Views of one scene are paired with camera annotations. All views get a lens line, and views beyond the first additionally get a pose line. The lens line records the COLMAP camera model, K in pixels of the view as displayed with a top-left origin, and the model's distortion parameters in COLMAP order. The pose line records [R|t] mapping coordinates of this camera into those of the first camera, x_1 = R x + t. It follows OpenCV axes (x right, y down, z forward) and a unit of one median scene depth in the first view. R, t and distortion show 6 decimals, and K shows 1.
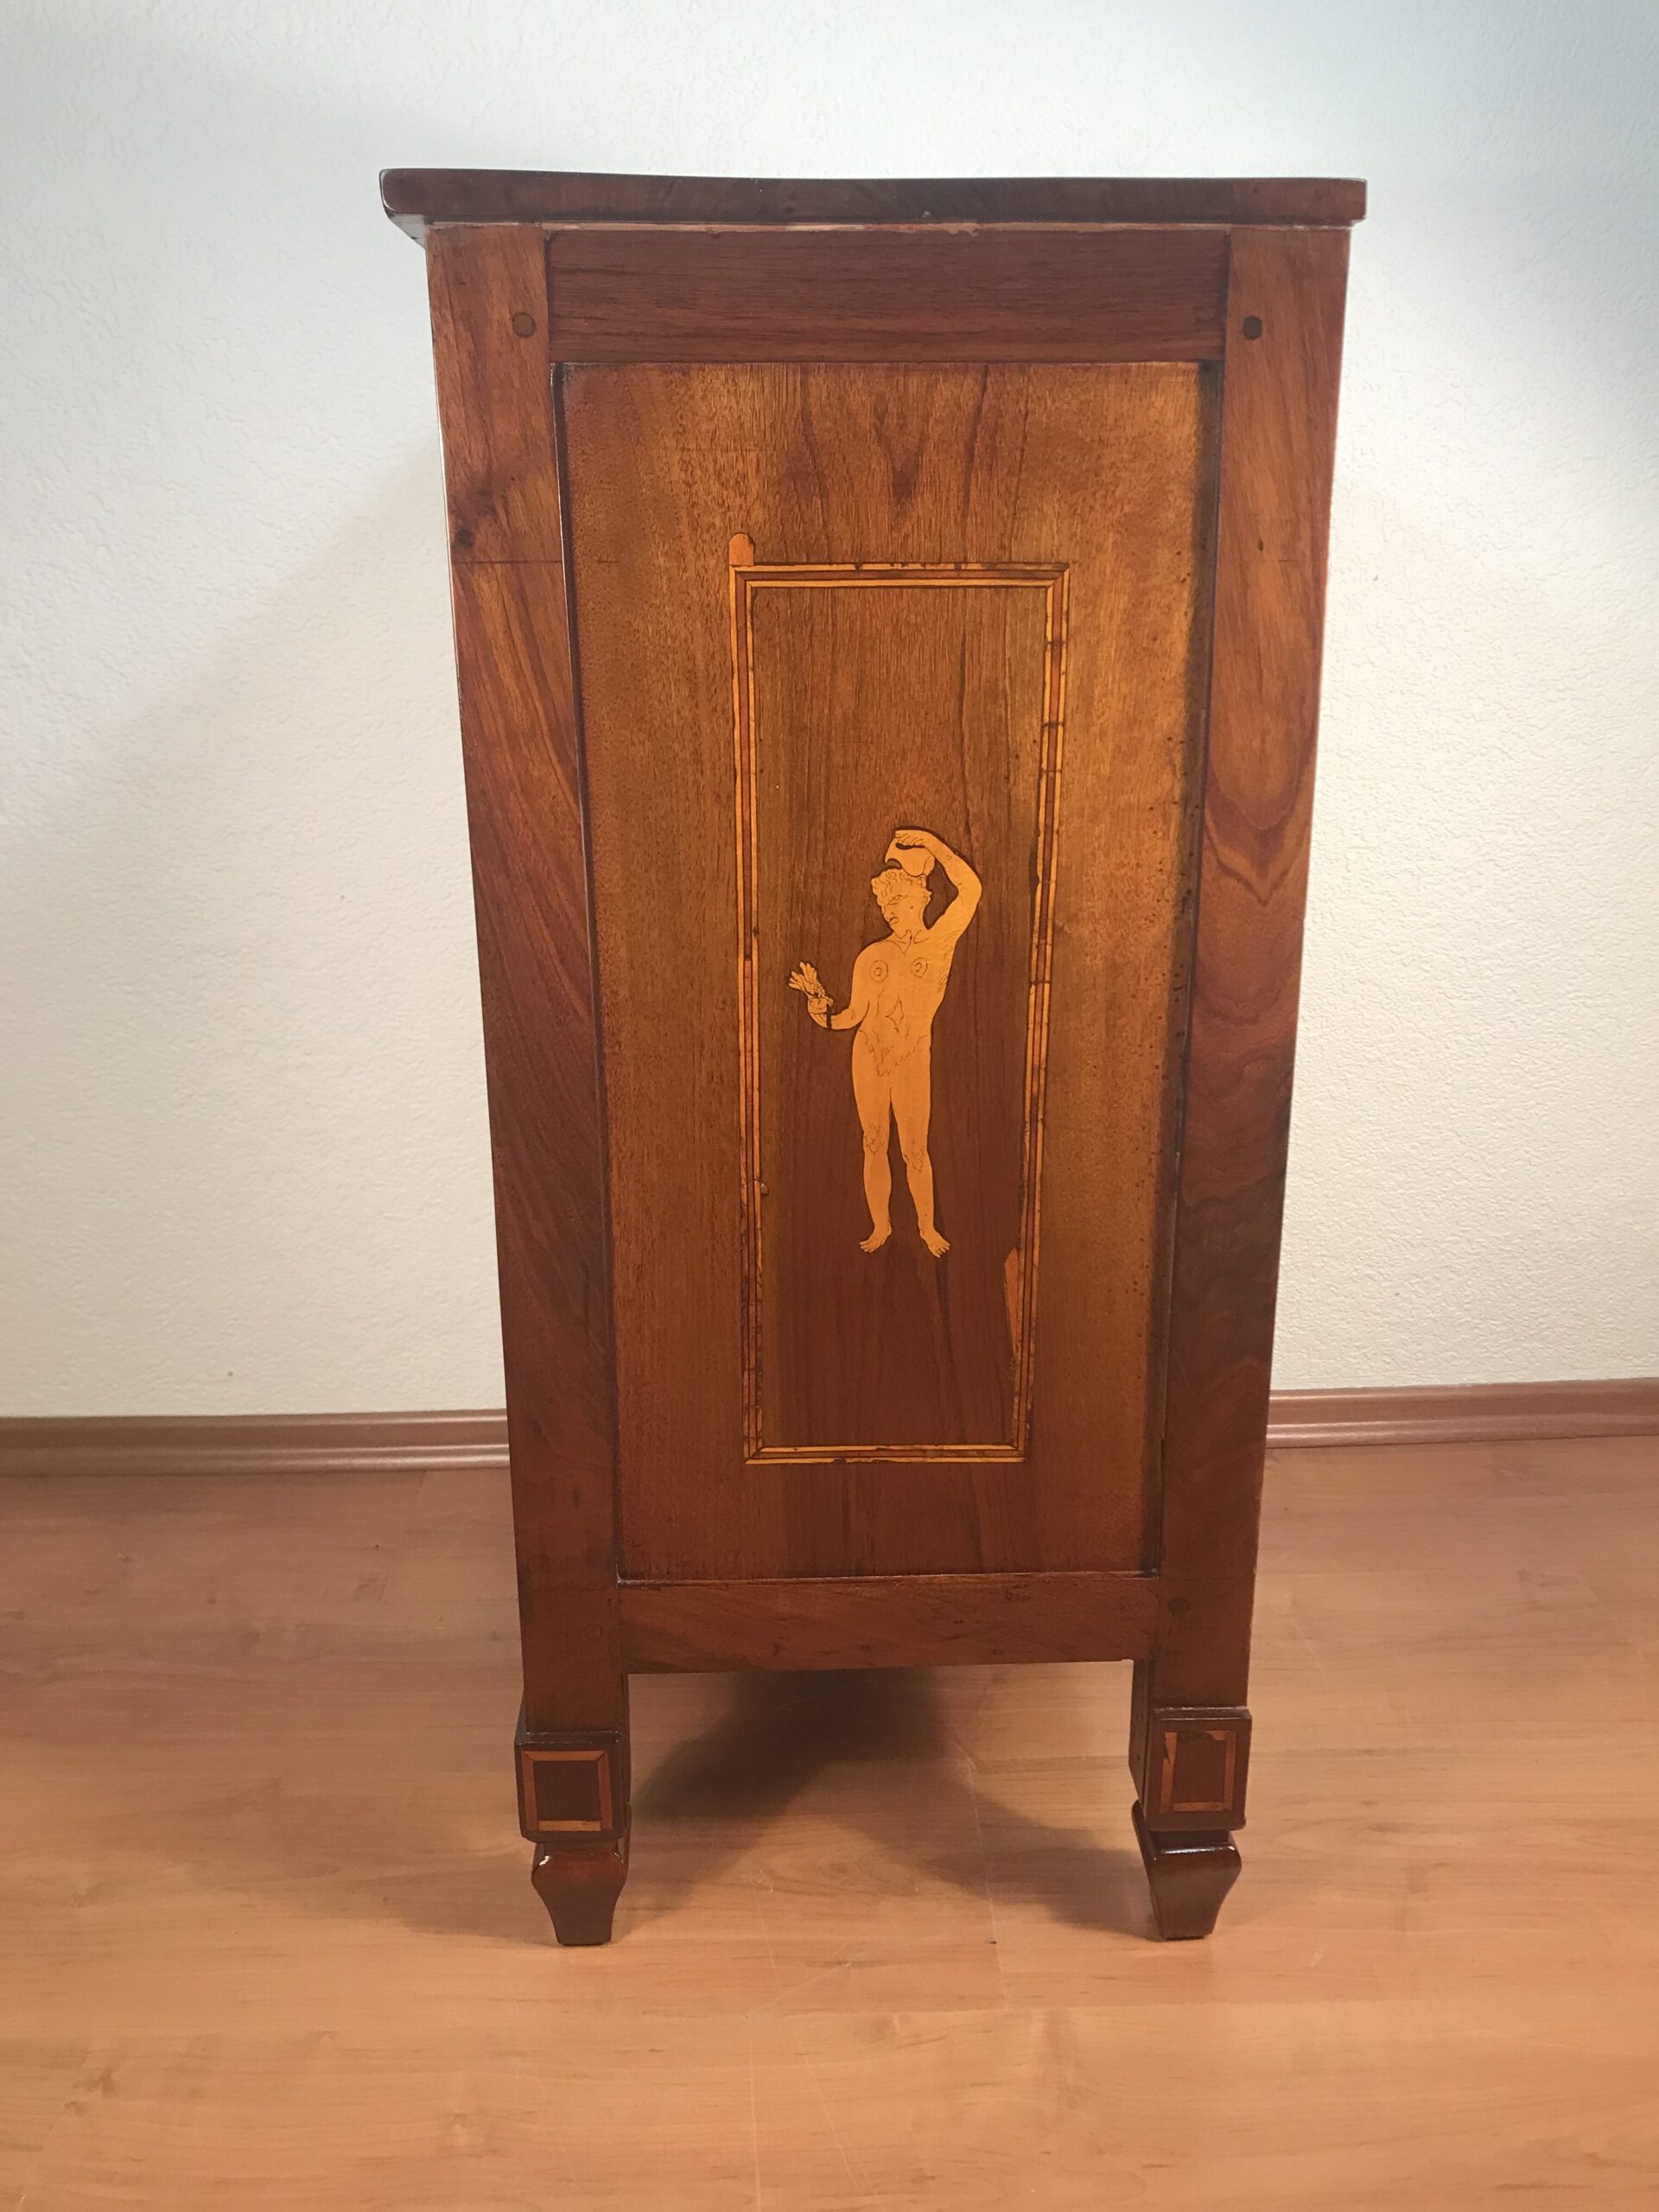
lens RADIAL K [[1823.9, 0, 818.9], [0, 1823.9, 1129.1], [0, 0, 1]] dist [0.014950, 0.026934]
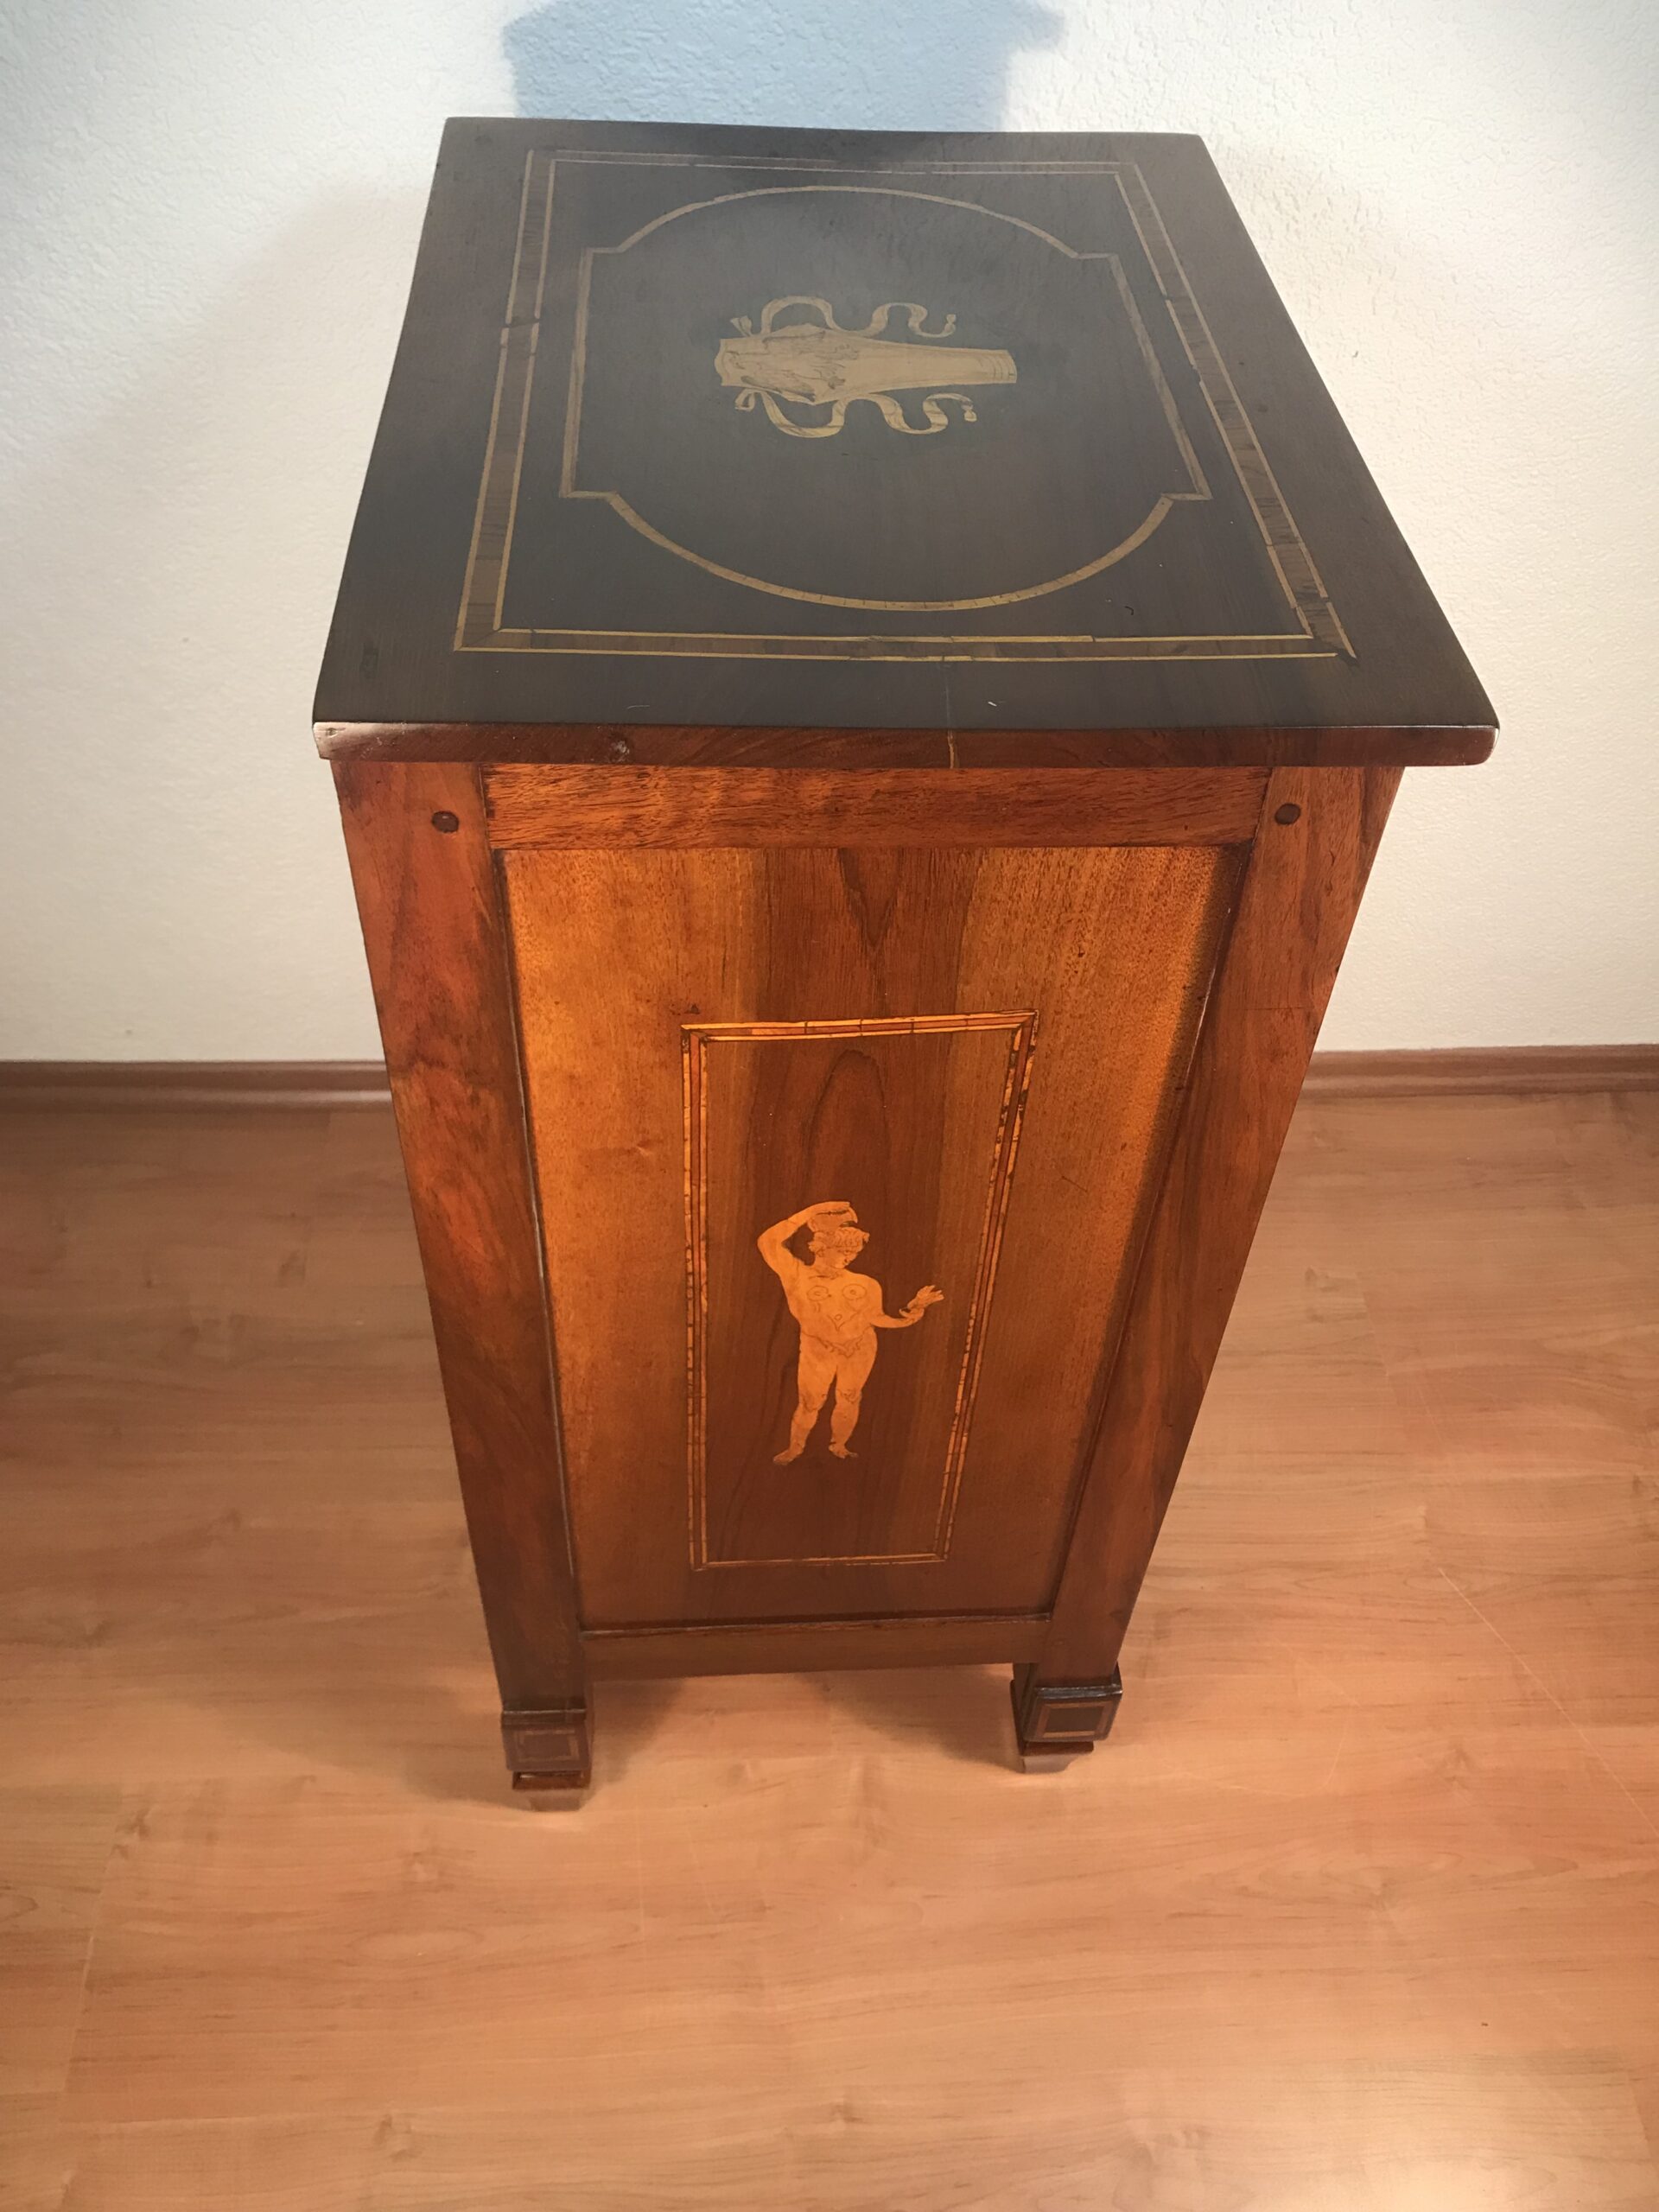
lens RADIAL K [[1823.9, 0, 814.2], [0, 1823.9, 1097.8], [0, 0, 1]] dist [0.014950, 0.026934]
pose [[0.997843, 0.016025, 0.063665, -0.001791], [-0.046155, 0.860880, 0.506710, -0.612585], [-0.046688, -0.508556, 0.859762, 0.123180]]
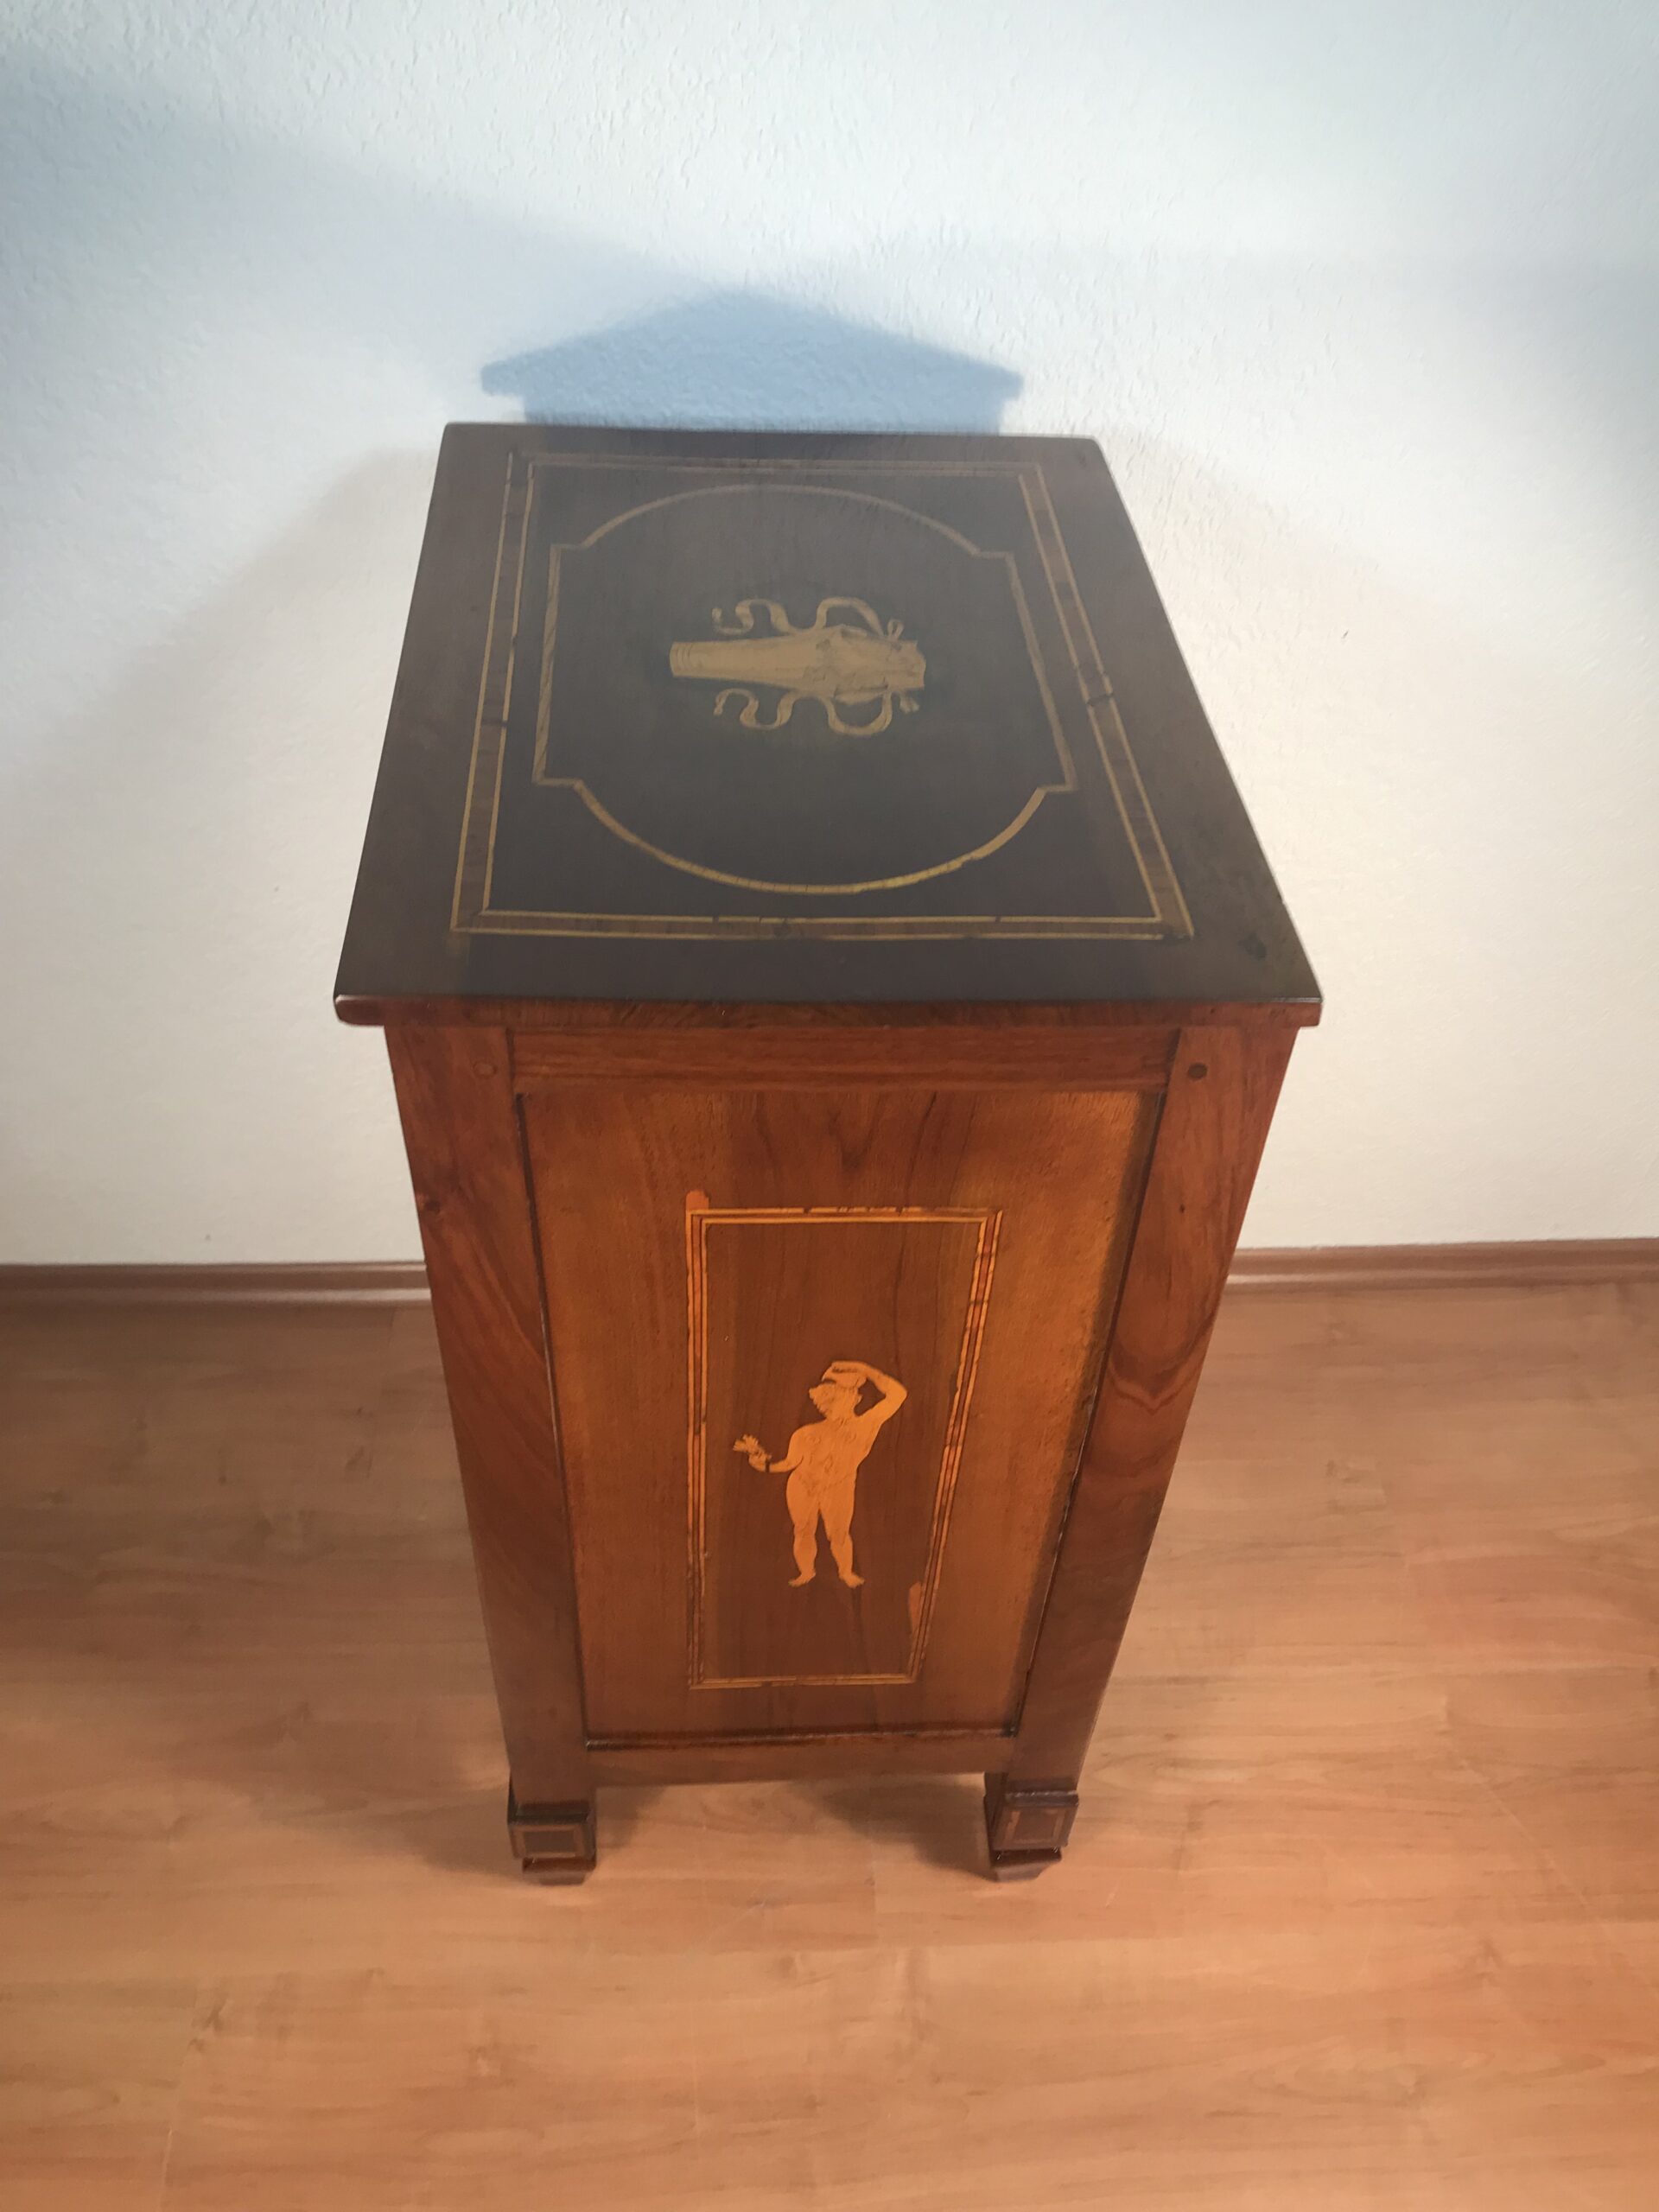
lens RADIAL K [[1823.9, 0, 809.2], [0, 1823.9, 1093.9], [0, 0, 1]] dist [0.014950, 0.026934]
pose [[0.998765, 0.015078, 0.047348, -0.024232], [-0.034402, 0.897382, 0.439912, -0.714913], [-0.035856, -0.440997, 0.896792, 0.068294]]
